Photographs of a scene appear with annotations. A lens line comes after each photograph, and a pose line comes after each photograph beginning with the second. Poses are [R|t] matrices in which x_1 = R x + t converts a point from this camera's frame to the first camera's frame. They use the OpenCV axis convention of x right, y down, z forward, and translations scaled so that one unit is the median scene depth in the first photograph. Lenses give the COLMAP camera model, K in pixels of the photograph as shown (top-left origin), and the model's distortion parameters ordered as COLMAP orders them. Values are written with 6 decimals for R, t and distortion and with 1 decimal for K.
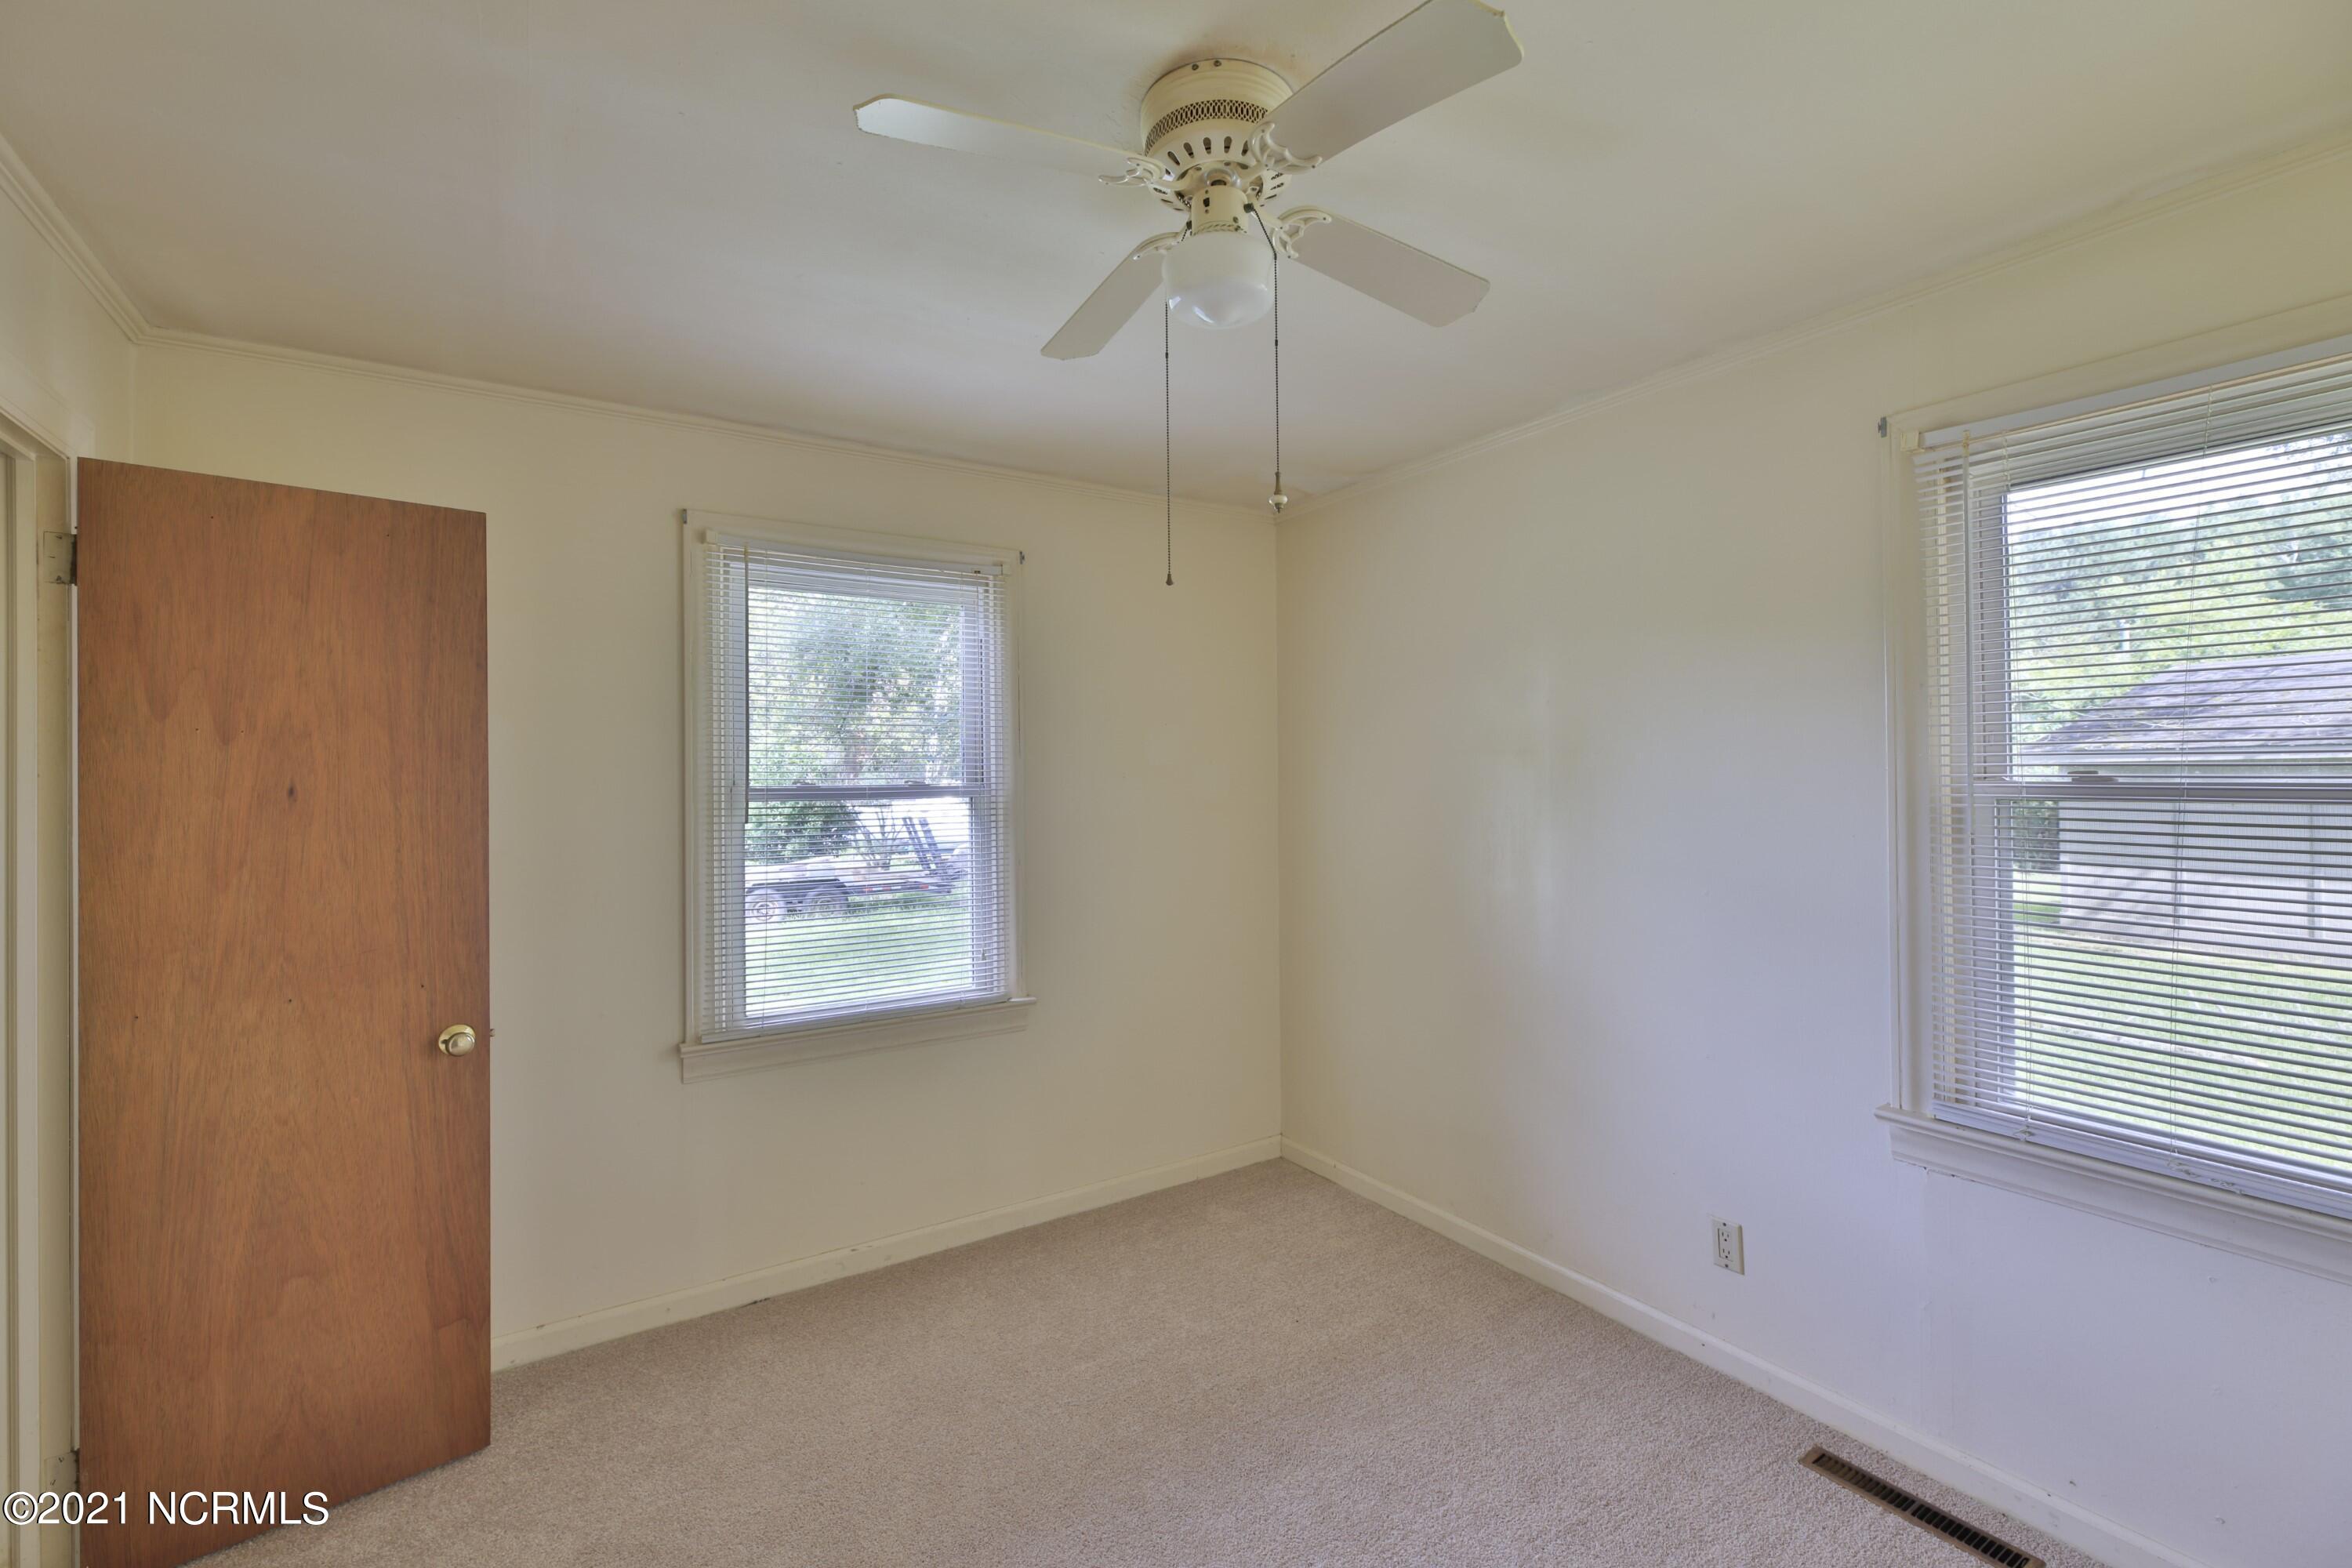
lens RADIAL K [[1015.1, 0, 1177.3], [0, 1015.1, 763.8], [0, 0, 1]] dist [-0.000574, -0.000266]
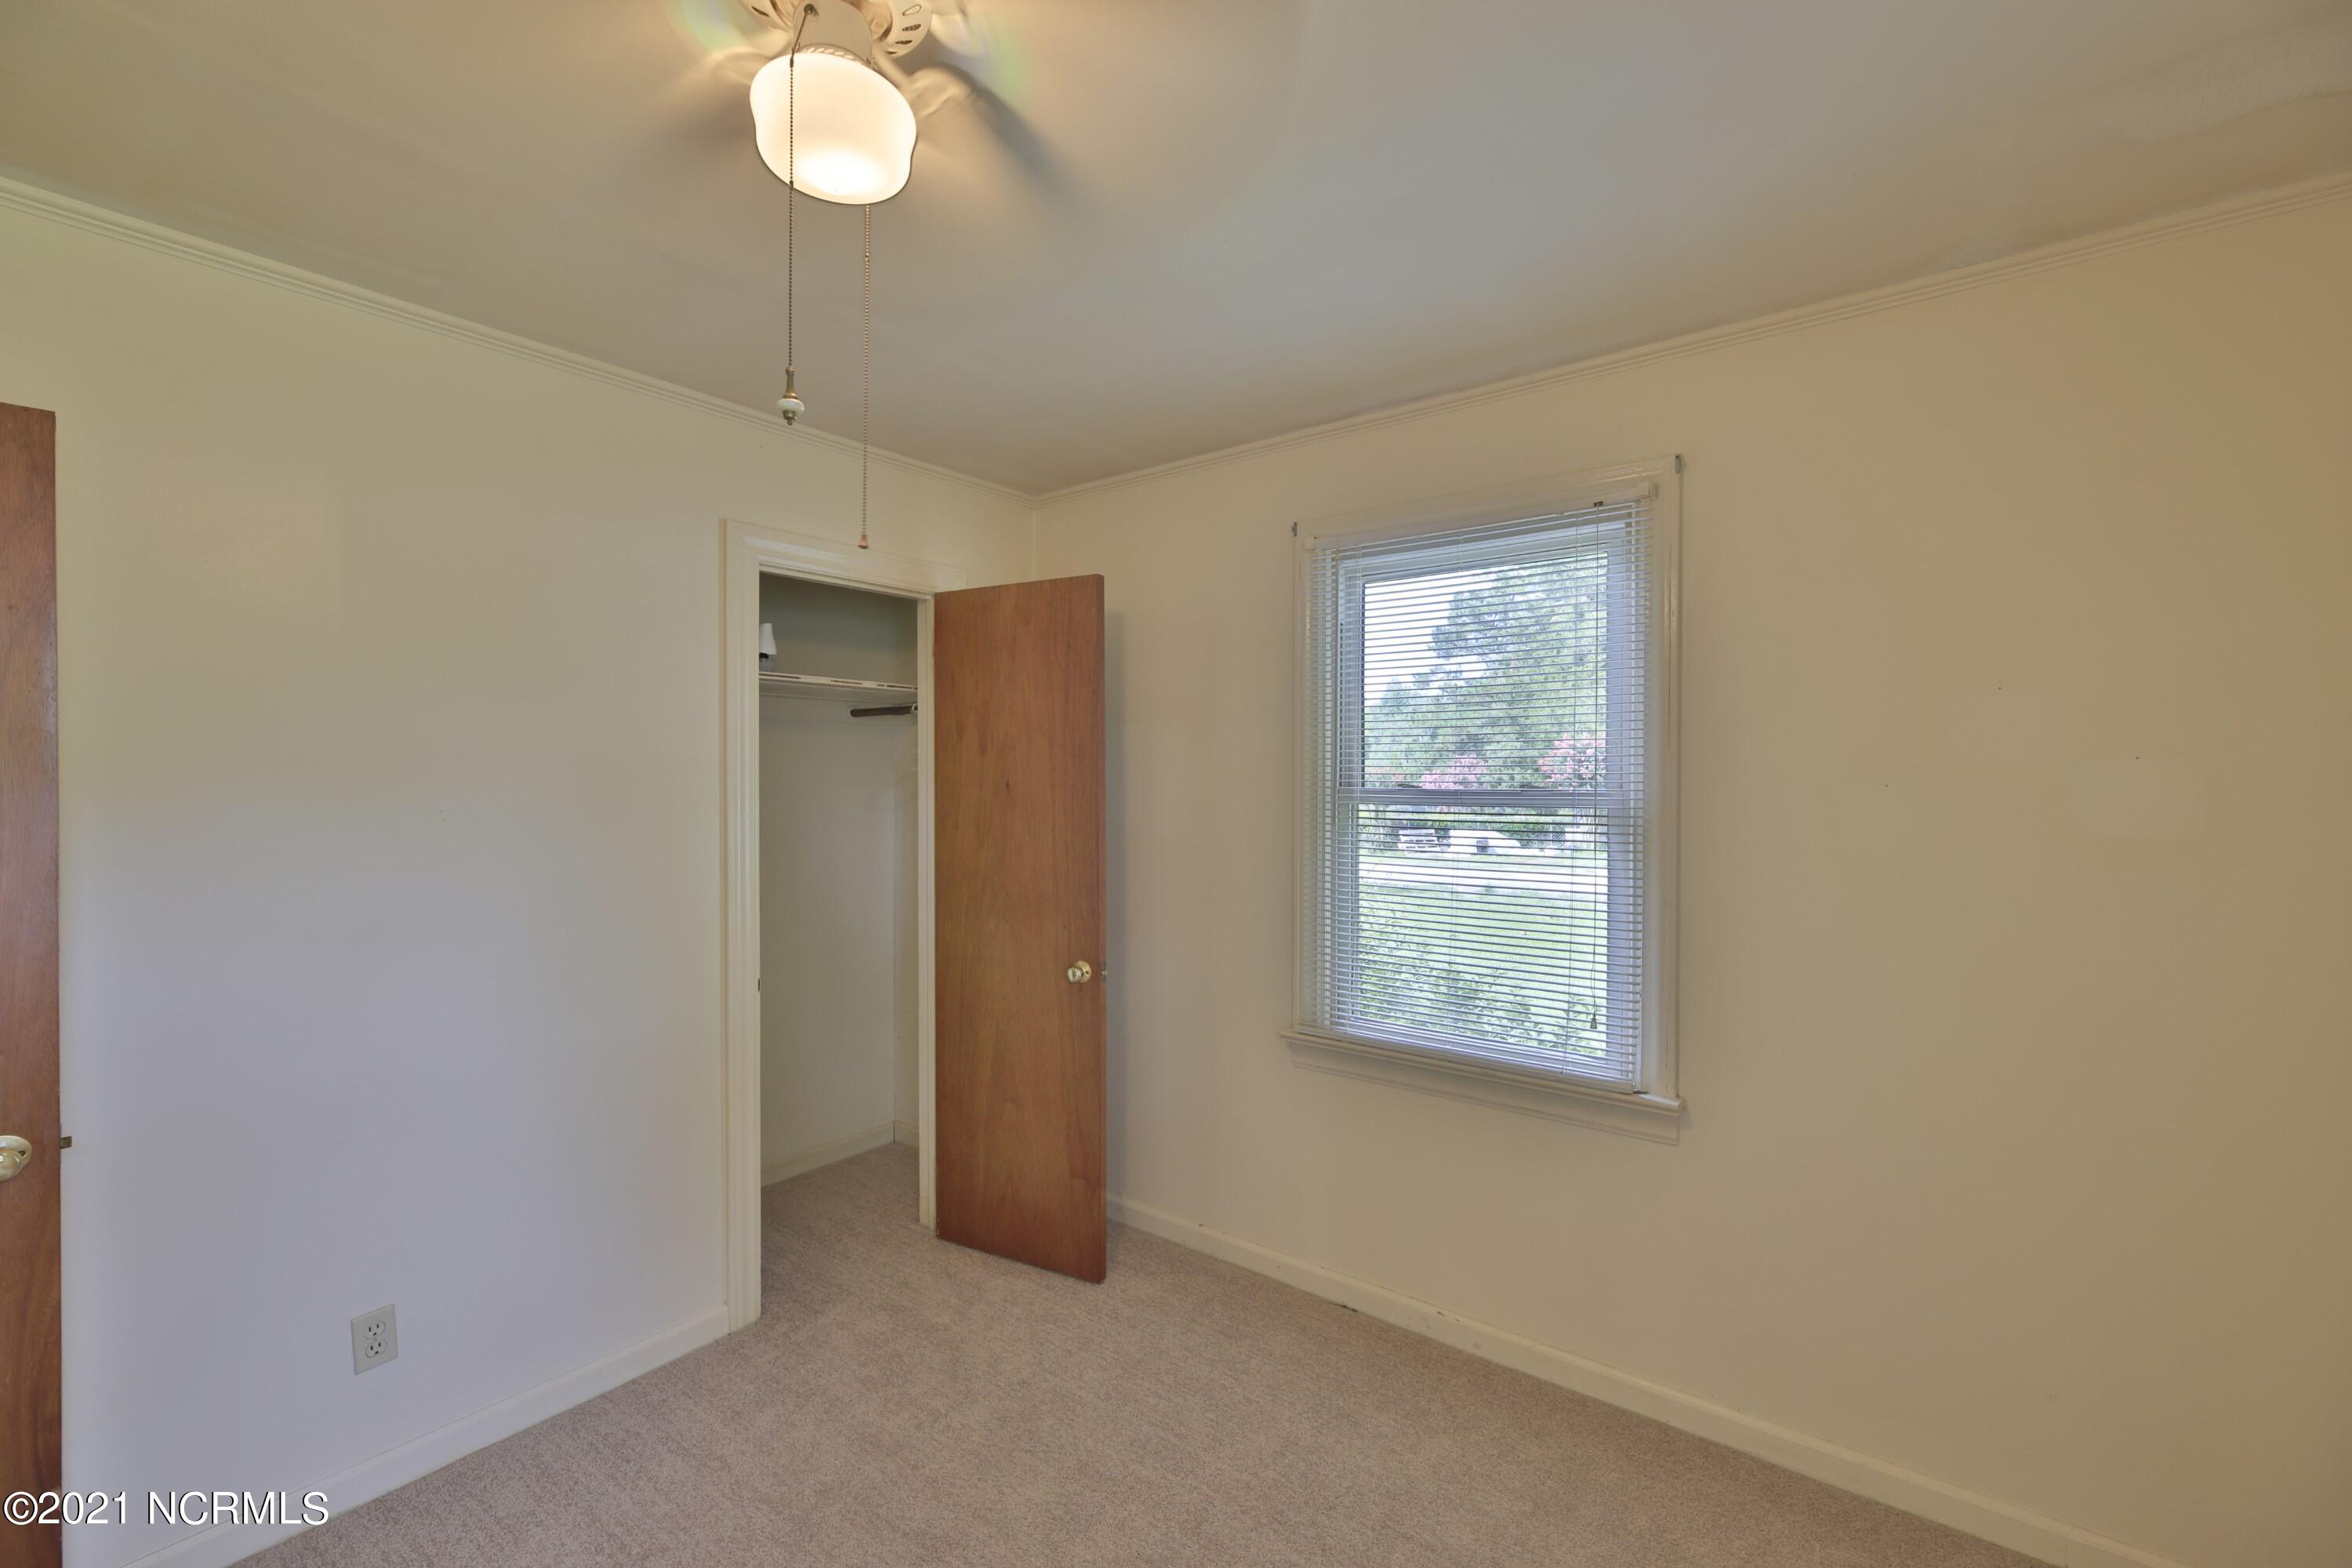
lens RADIAL K [[998.6, 0, 1176.0], [0, 998.6, 784.0], [0, 0, 1]] dist [0.002137, -0.000541]
pose [[0.327012, 0.019450, -0.944820, 0.585721], [0.005954, 0.999726, 0.022641, -0.006263], [0.945002, -0.013029, 0.326806, 0.696761]]
